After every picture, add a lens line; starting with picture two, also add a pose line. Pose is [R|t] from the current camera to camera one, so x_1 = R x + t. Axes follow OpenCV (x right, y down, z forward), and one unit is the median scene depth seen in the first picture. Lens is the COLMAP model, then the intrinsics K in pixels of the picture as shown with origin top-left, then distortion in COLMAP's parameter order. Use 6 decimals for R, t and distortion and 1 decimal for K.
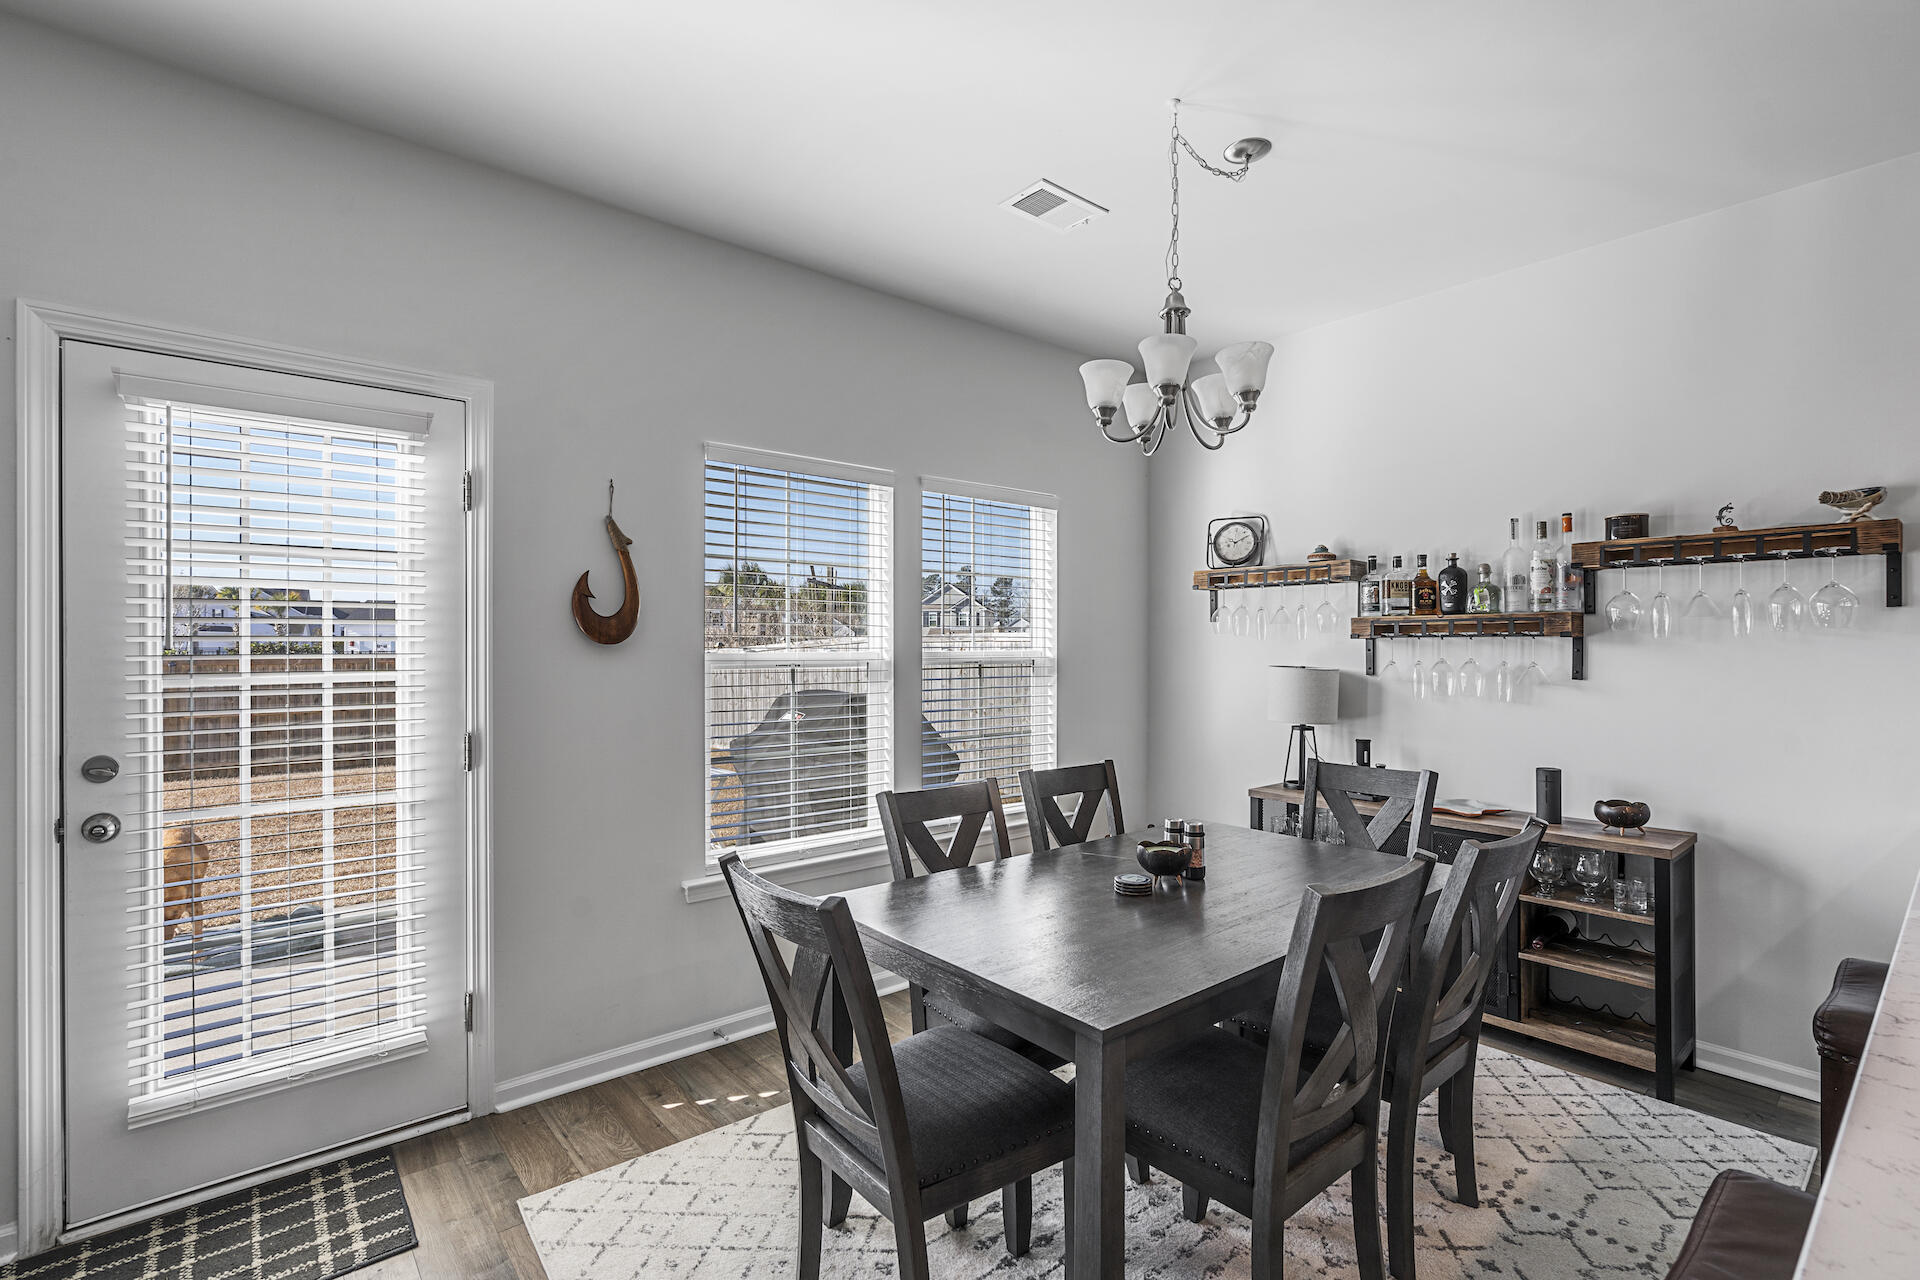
lens RADIAL K [[866.8, 0, 955.4], [0, 866.8, 643.0], [0, 0, 1]] dist [-0.002312, 0.000796]
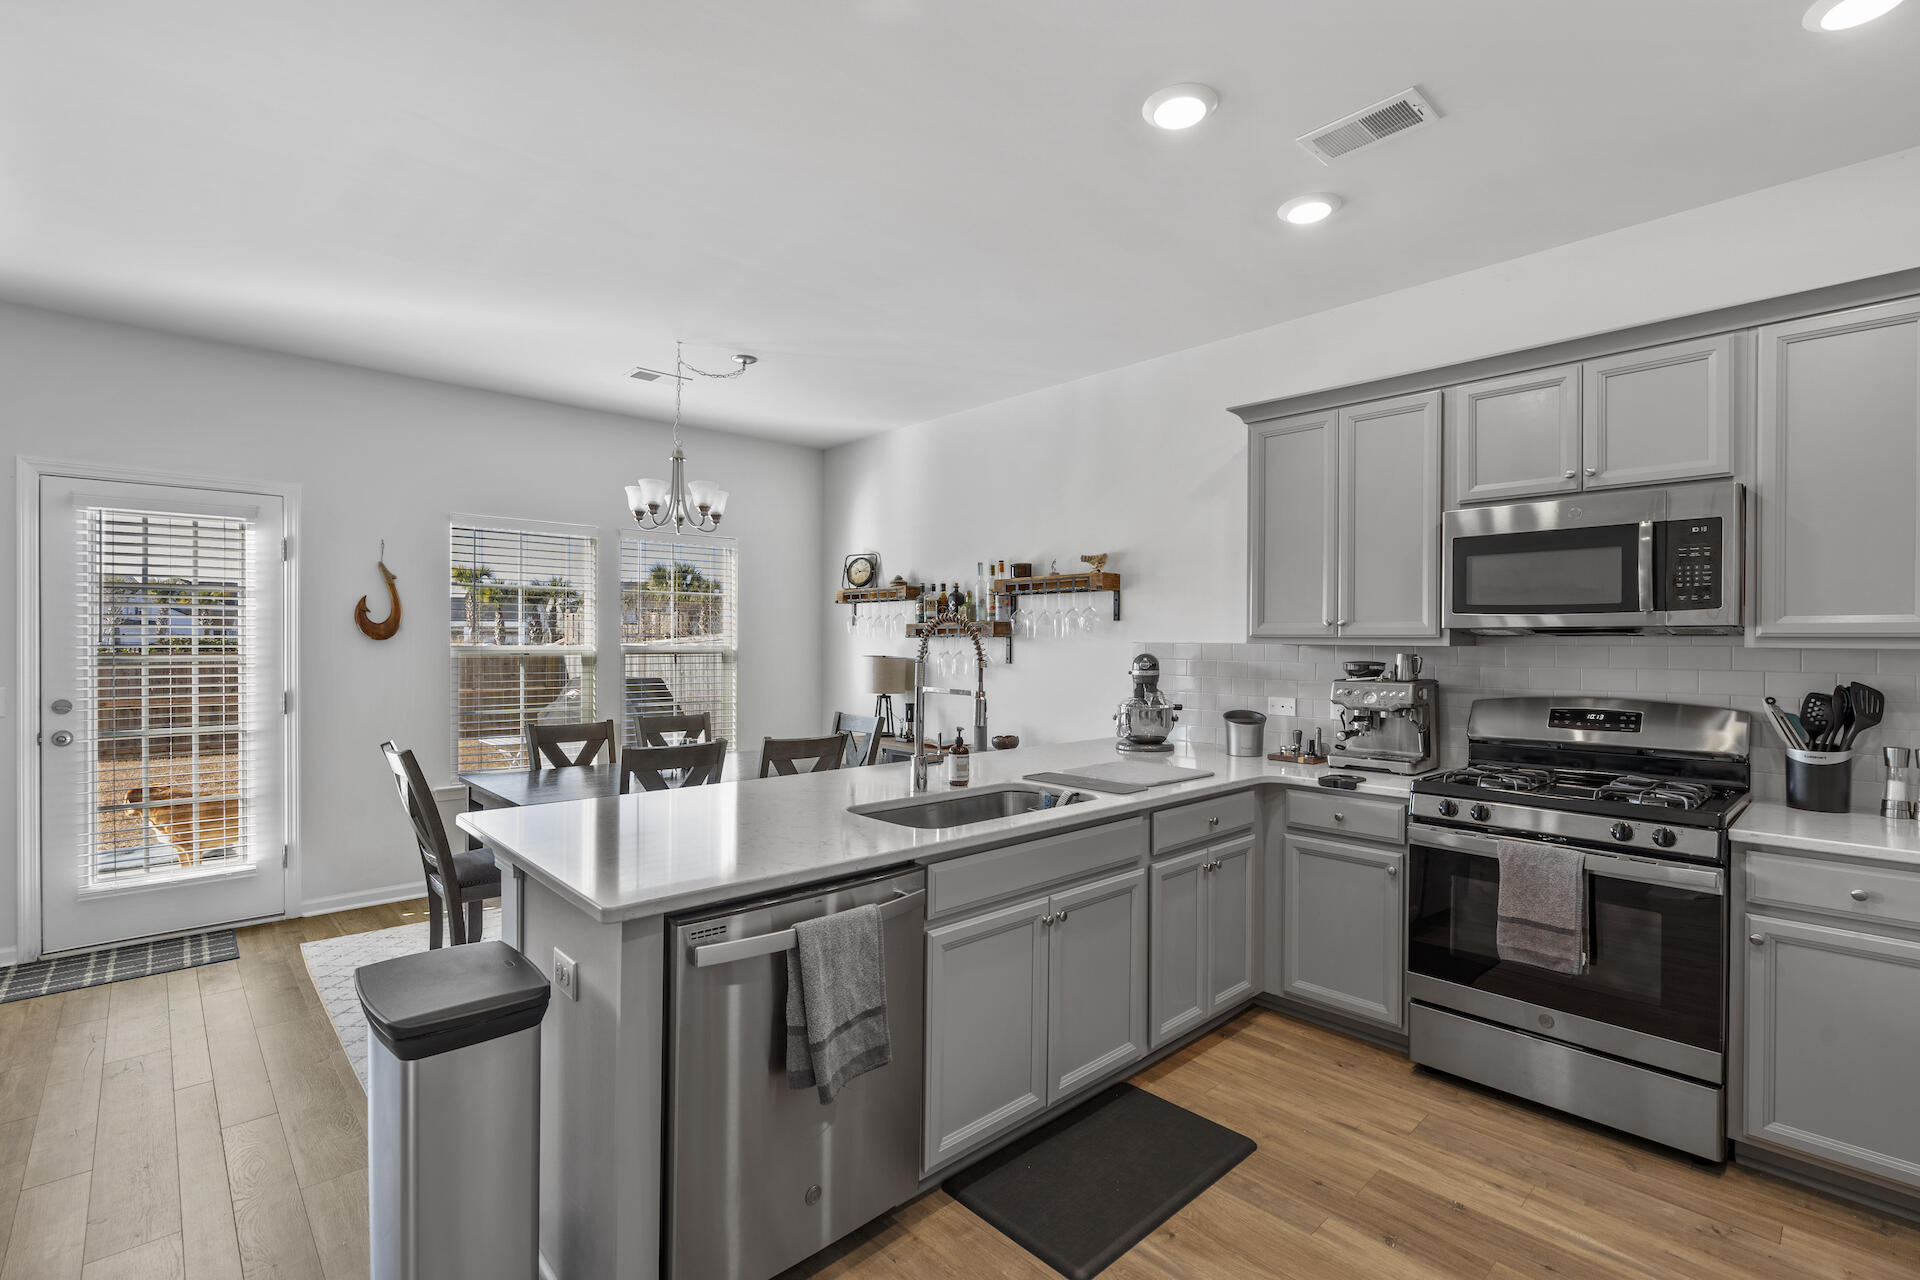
lens RADIAL K [[866.8, 0, 955.4], [0, 866.8, 643.0], [0, 0, 1]] dist [-0.002312, 0.000796]
pose [[0.998768, 0.002580, 0.049559, 0.616149], [-0.002741, 0.999991, 0.003189, -0.000986], [-0.049550, -0.003321, 0.998766, -0.701652]]
